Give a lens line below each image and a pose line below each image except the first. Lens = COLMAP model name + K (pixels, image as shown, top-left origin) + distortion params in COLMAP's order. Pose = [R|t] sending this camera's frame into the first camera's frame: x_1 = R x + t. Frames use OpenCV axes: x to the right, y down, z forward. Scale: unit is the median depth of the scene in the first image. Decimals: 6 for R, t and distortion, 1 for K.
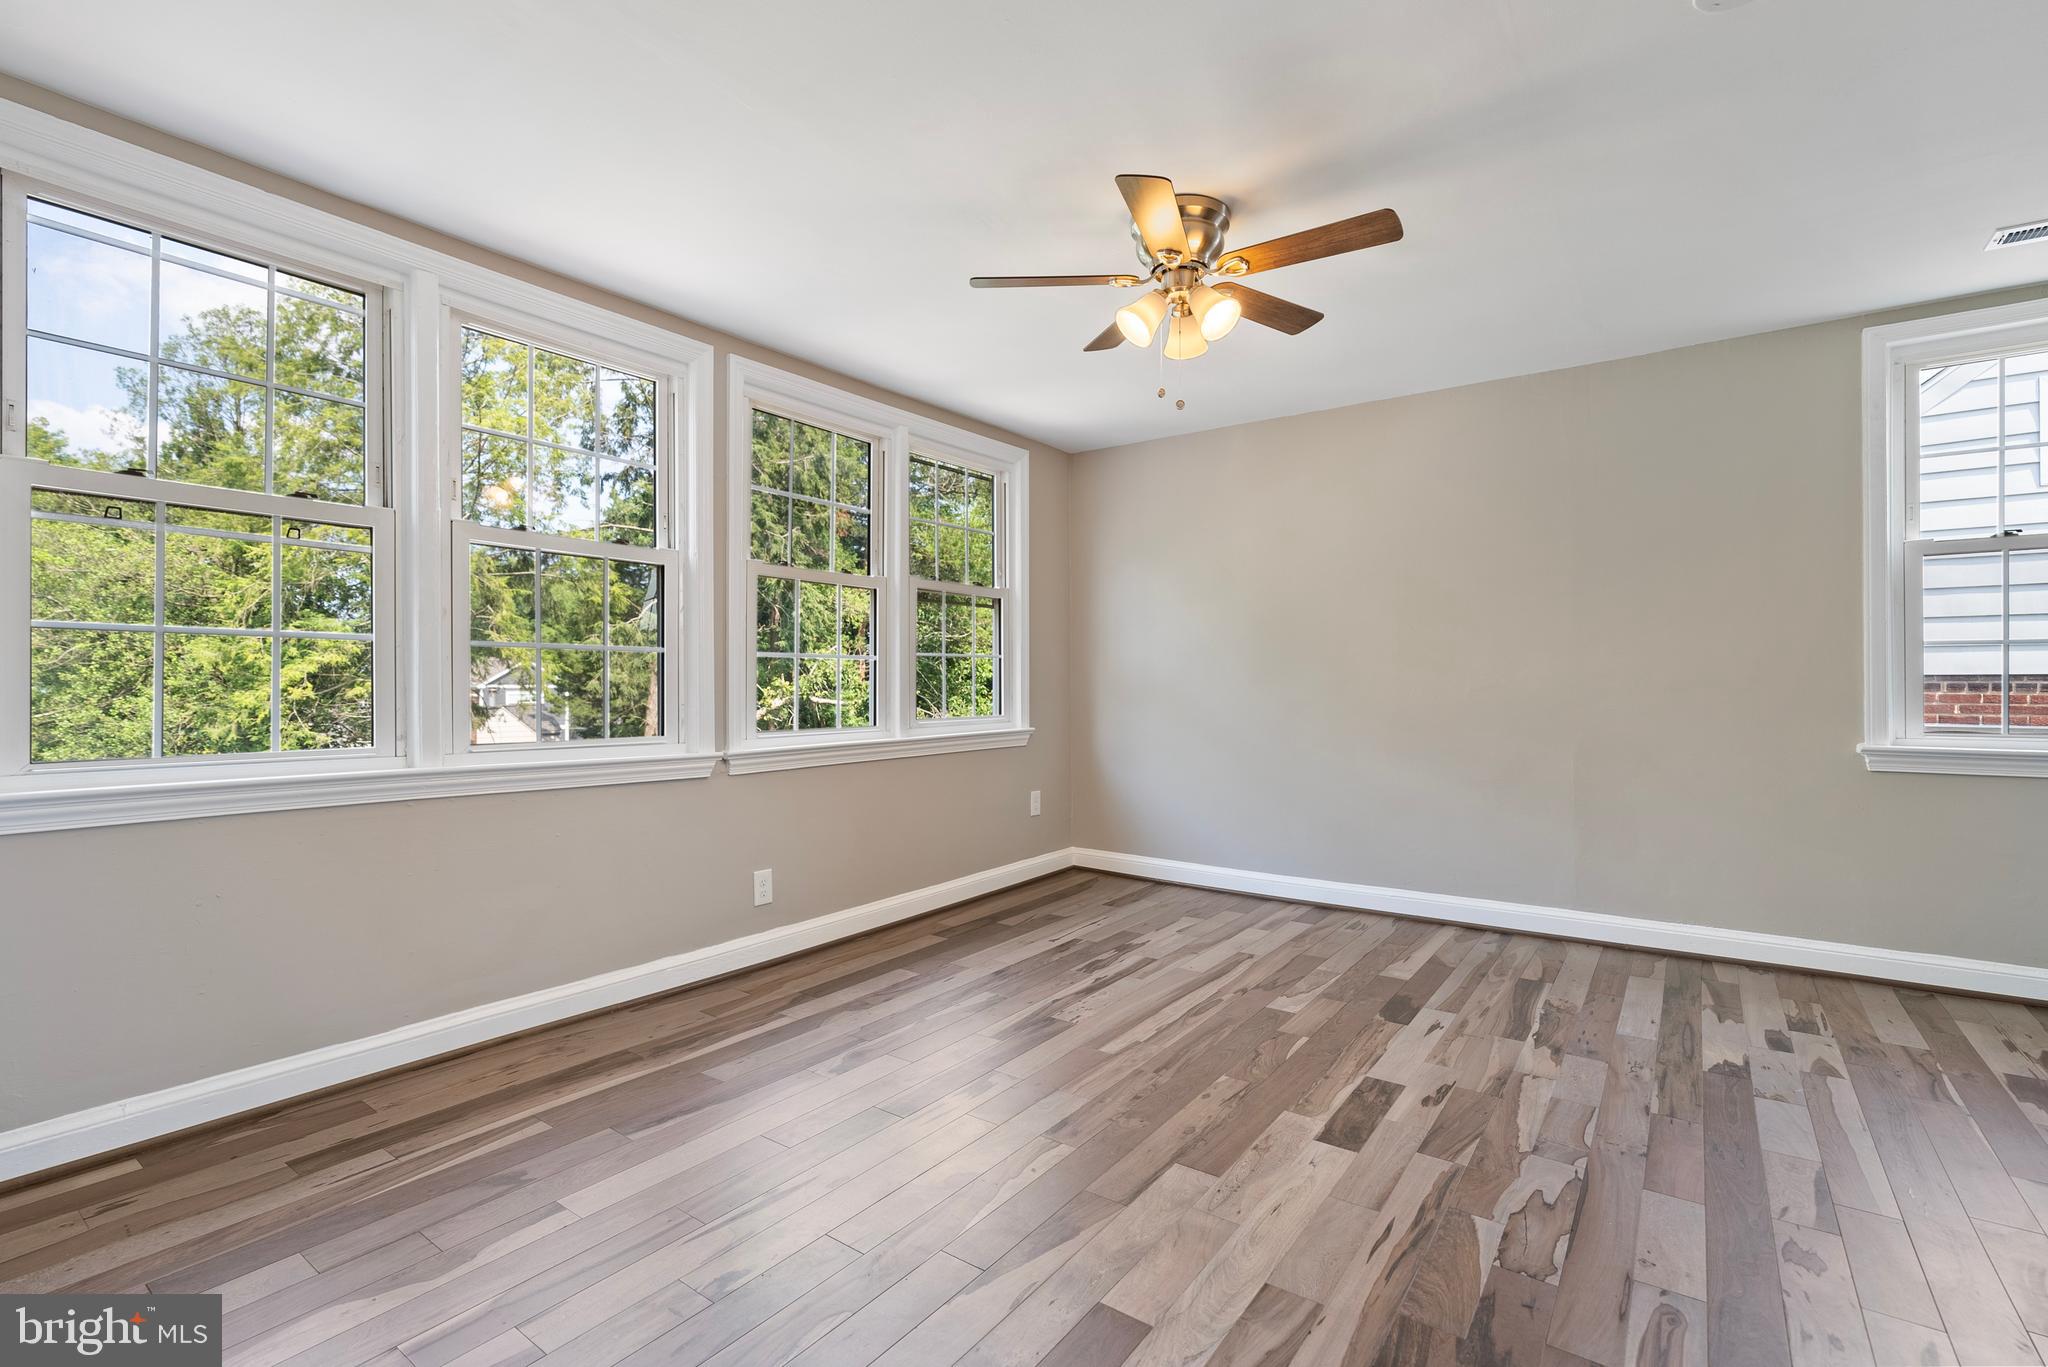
lens RADIAL K [[928.1, 0, 1016.2], [0, 928.1, 689.5], [0, 0, 1]] dist [-0.008156, 0.001121]
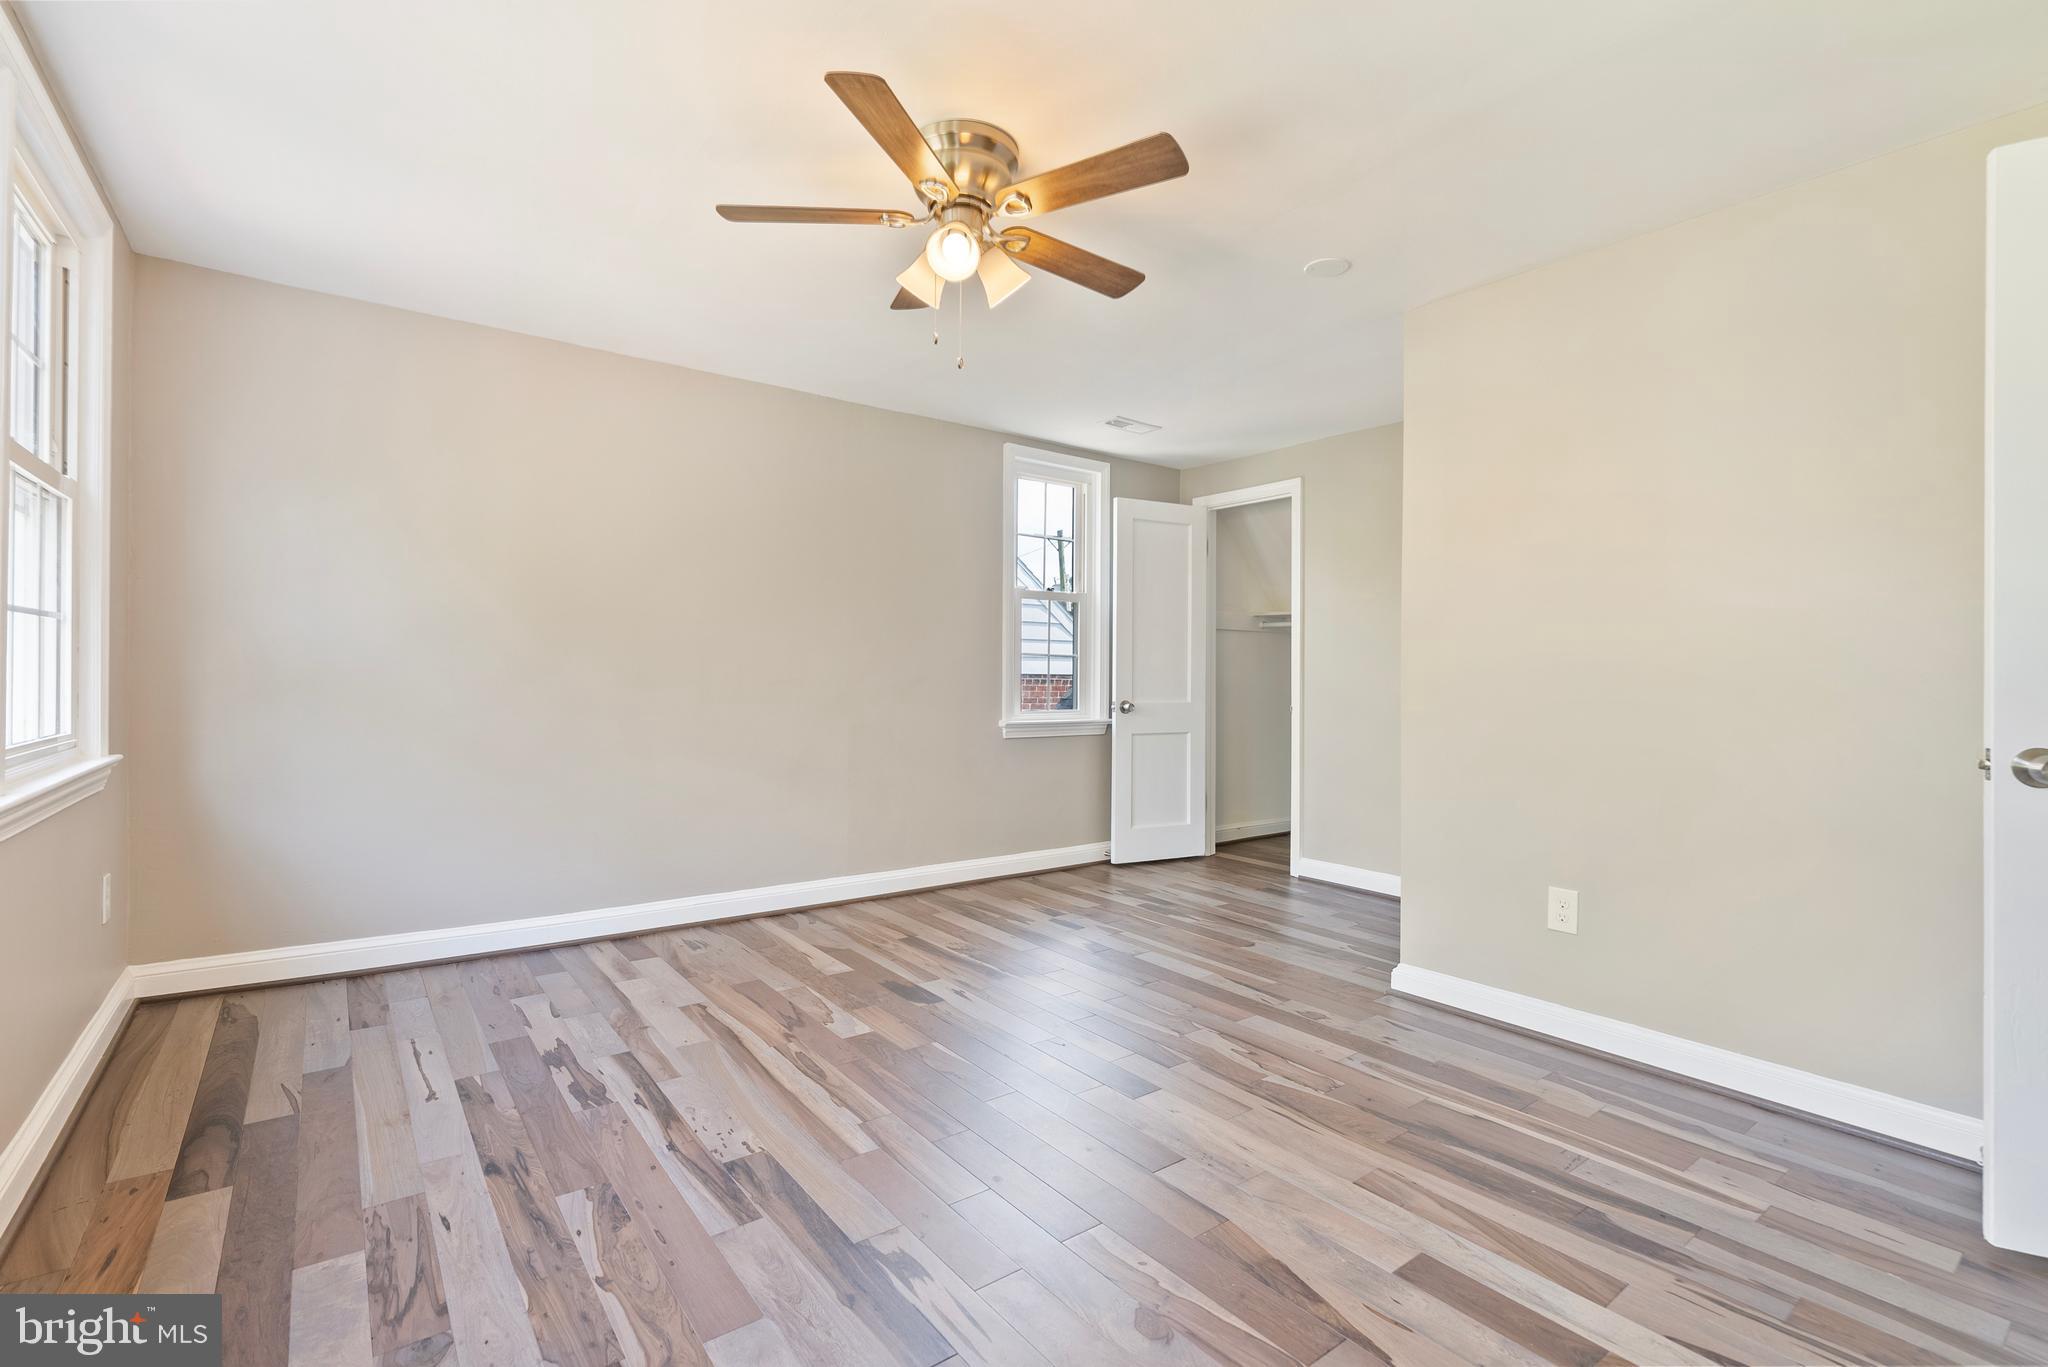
lens RADIAL K [[928.1, 0, 1021.2], [0, 928.1, 675.2], [0, 0, 1]] dist [-0.008156, 0.001121]
pose [[0.281197, 0.009647, 0.959602, -0.517316], [-0.003949, 0.999953, -0.008896, -0.000845], [-0.959642, -0.001288, 0.281222, 0.554297]]
